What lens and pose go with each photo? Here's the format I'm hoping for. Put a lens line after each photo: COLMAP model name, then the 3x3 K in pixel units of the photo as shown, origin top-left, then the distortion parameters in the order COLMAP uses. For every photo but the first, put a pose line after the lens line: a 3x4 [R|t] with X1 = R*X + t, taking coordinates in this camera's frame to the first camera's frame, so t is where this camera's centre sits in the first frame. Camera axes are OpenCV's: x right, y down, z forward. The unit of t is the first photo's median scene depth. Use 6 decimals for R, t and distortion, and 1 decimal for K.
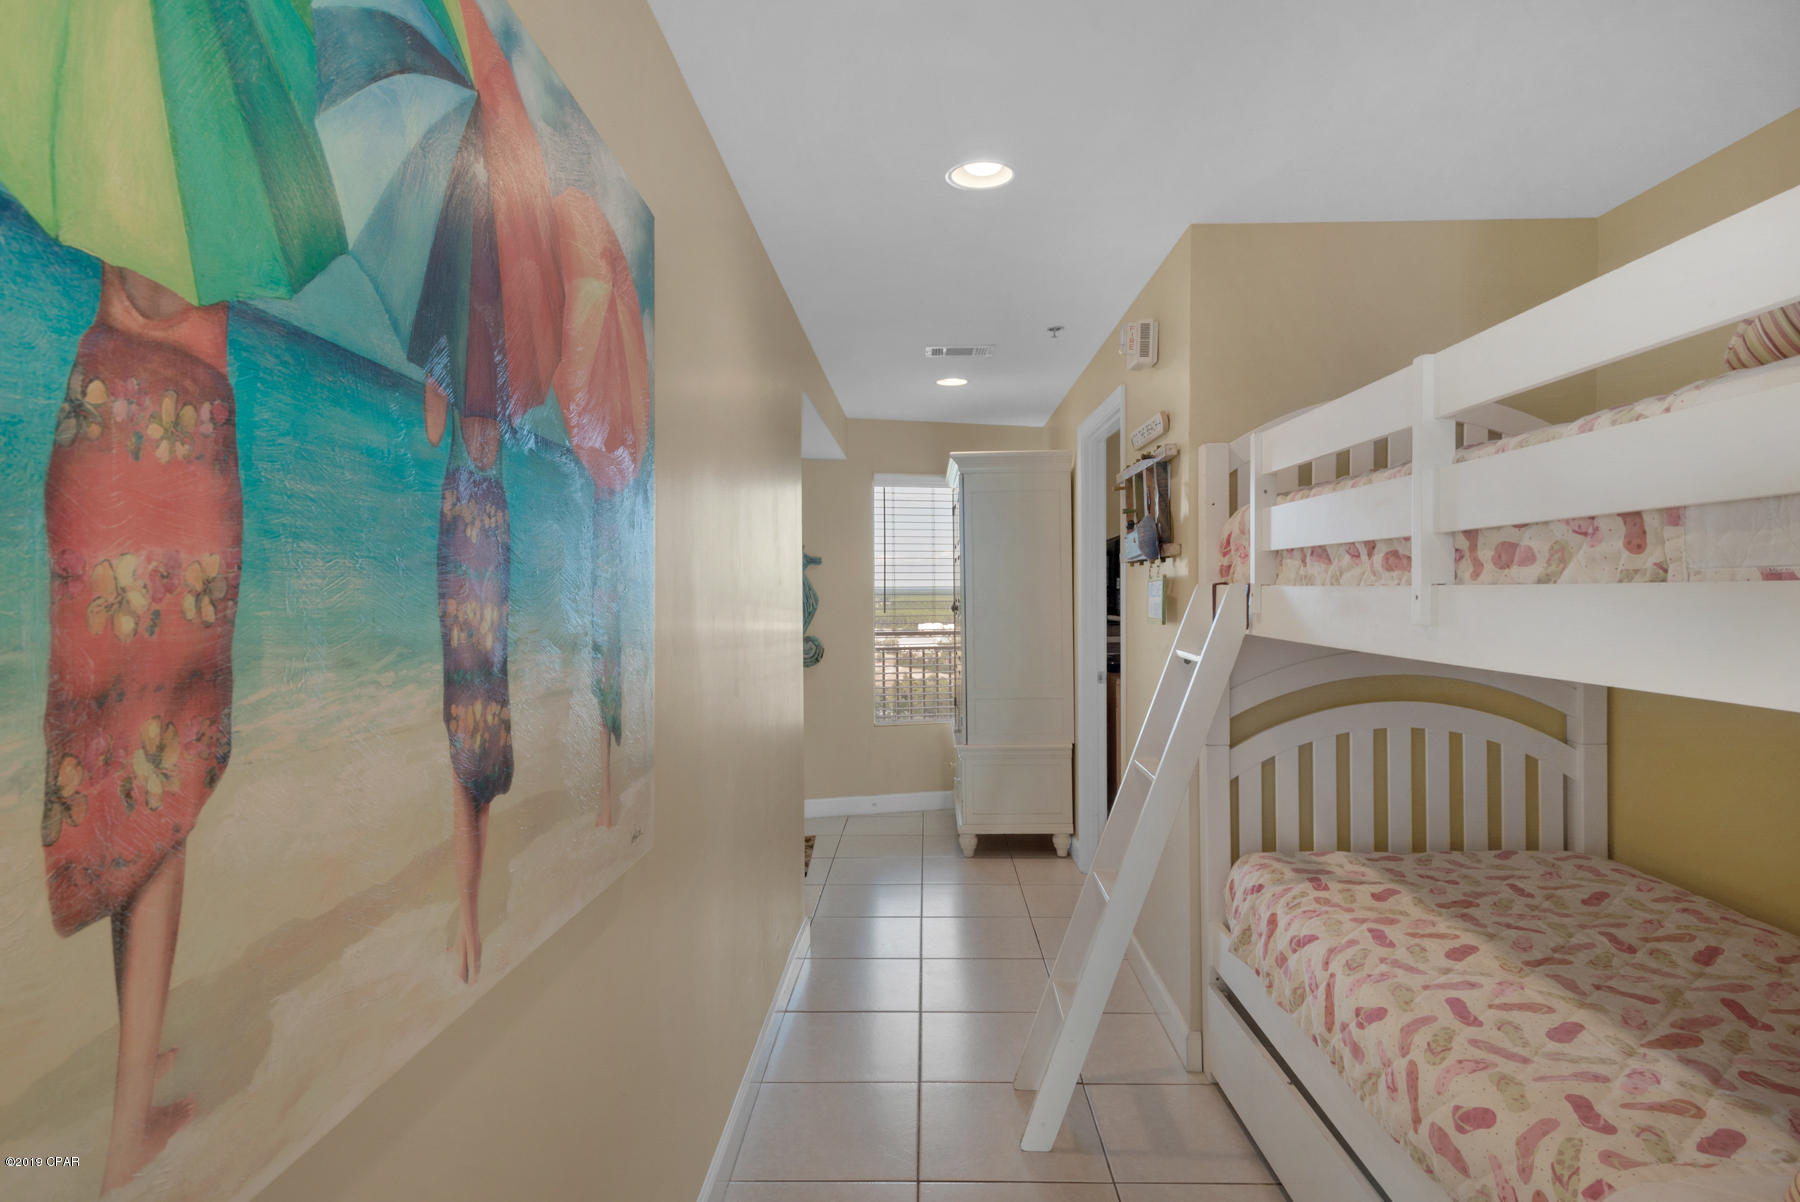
lens RADIAL K [[965.5, 0, 891.0], [0, 965.5, 602.7], [0, 0, 1]] dist [-0.000209, -0.001300]
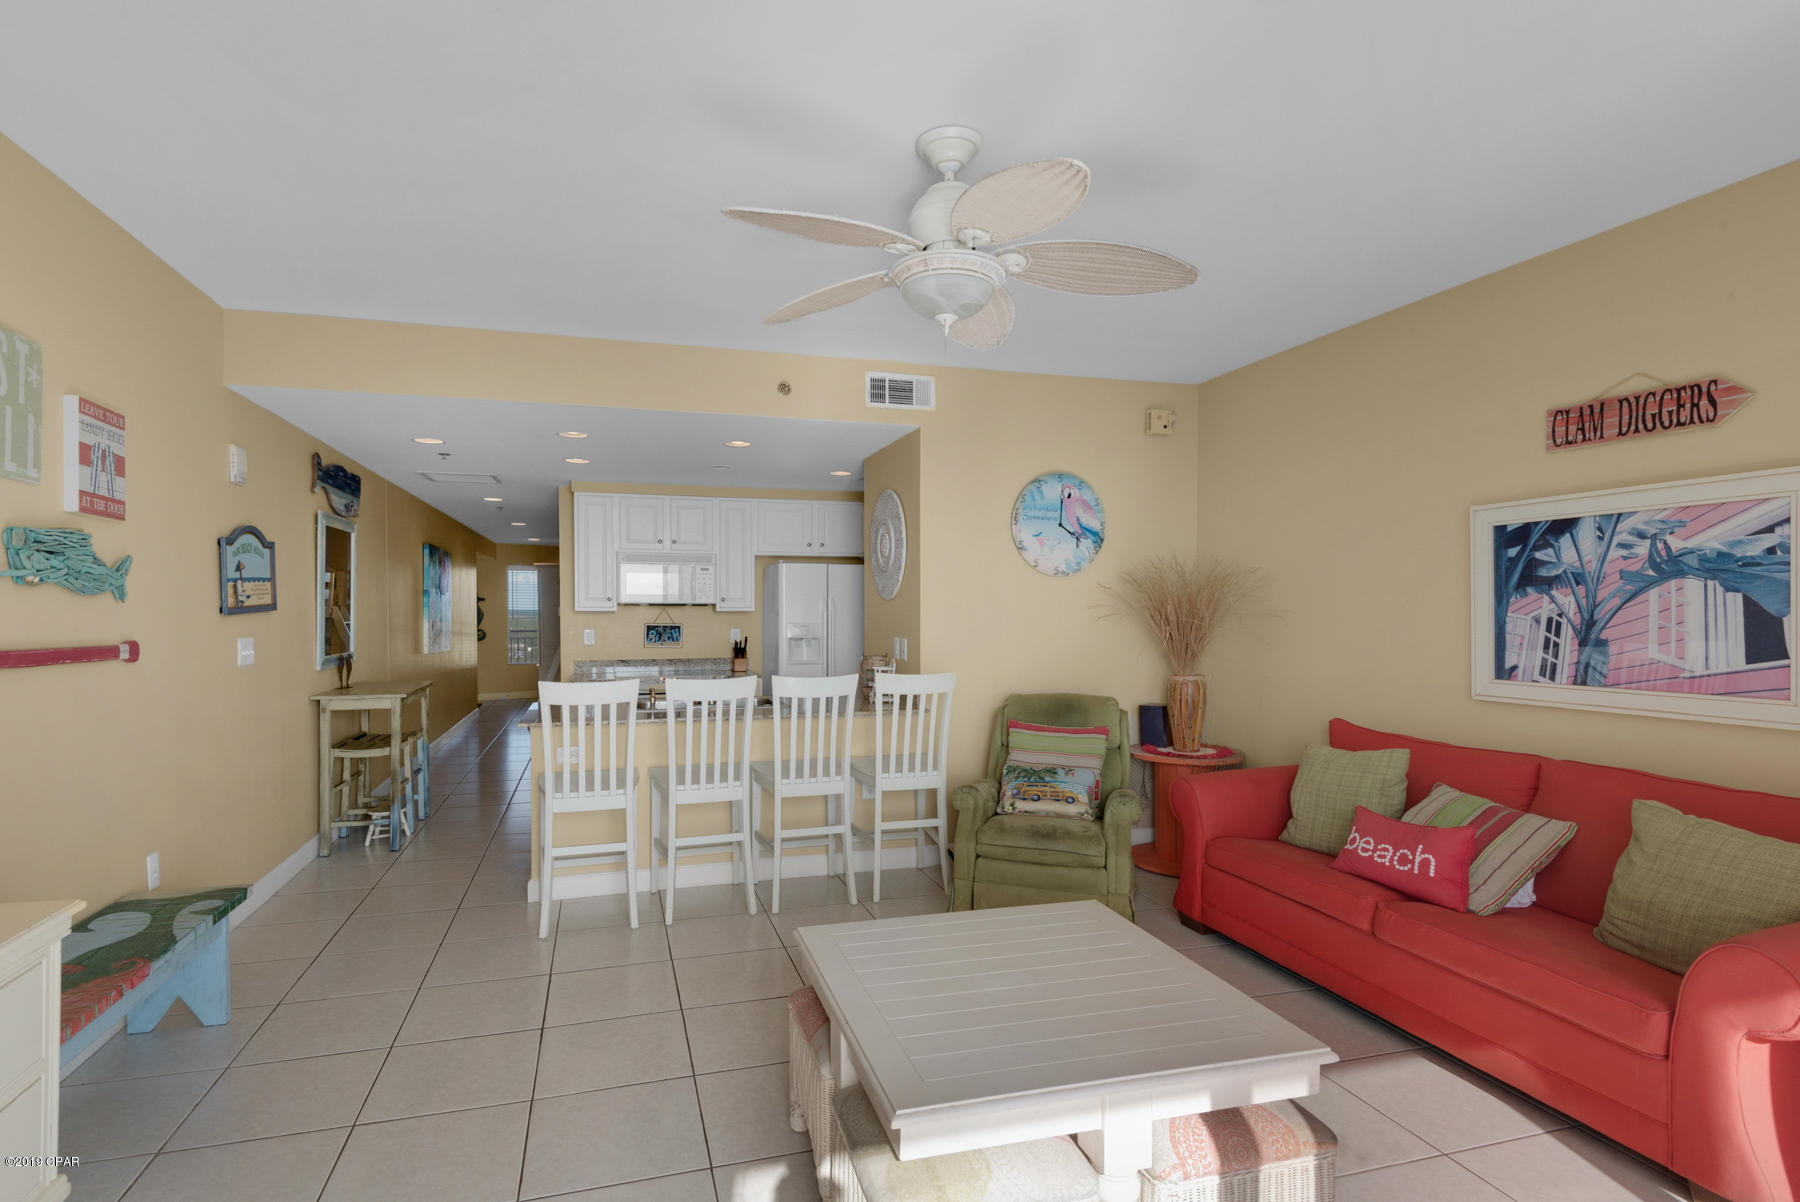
lens RADIAL K [[879.1, 0, 899.5], [0, 879.1, 619.6], [0, 0, 1]] dist [0.031878, -0.021710]
pose [[0.936772, 0.006211, 0.349886, 0.163891], [-0.004812, 0.999977, -0.004866, 0.025027], [-0.349908, 0.002875, 0.936780, -1.846178]]
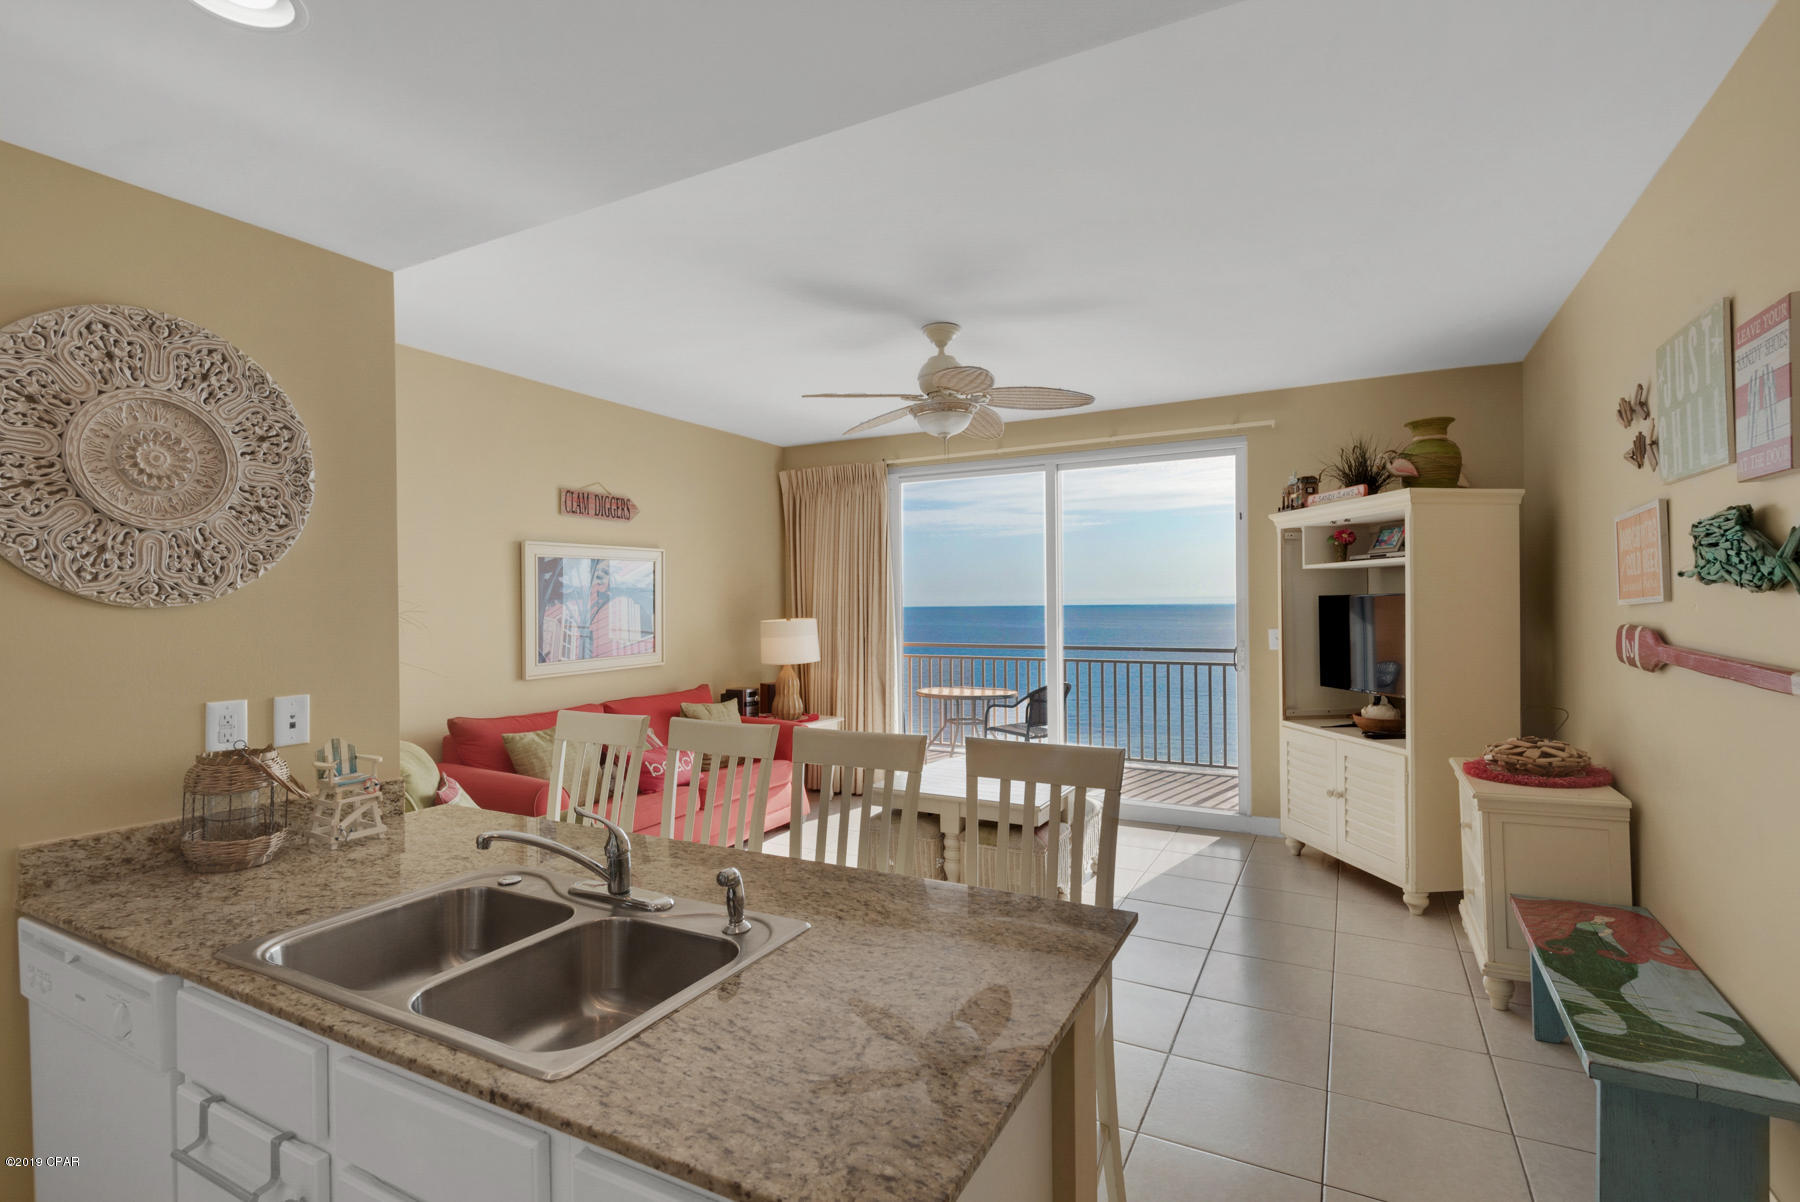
lens RADIAL K [[848.3, 0, 900.0], [0, 848.3, 601.0], [0, 0, 1]] dist [0.004490, -0.010398]
pose [[-0.901852, 0.022151, 0.431476, 0.054015], [0.028464, 0.999561, 0.008179, -0.001966], [-0.431106, 0.019658, -0.902087, -0.587041]]
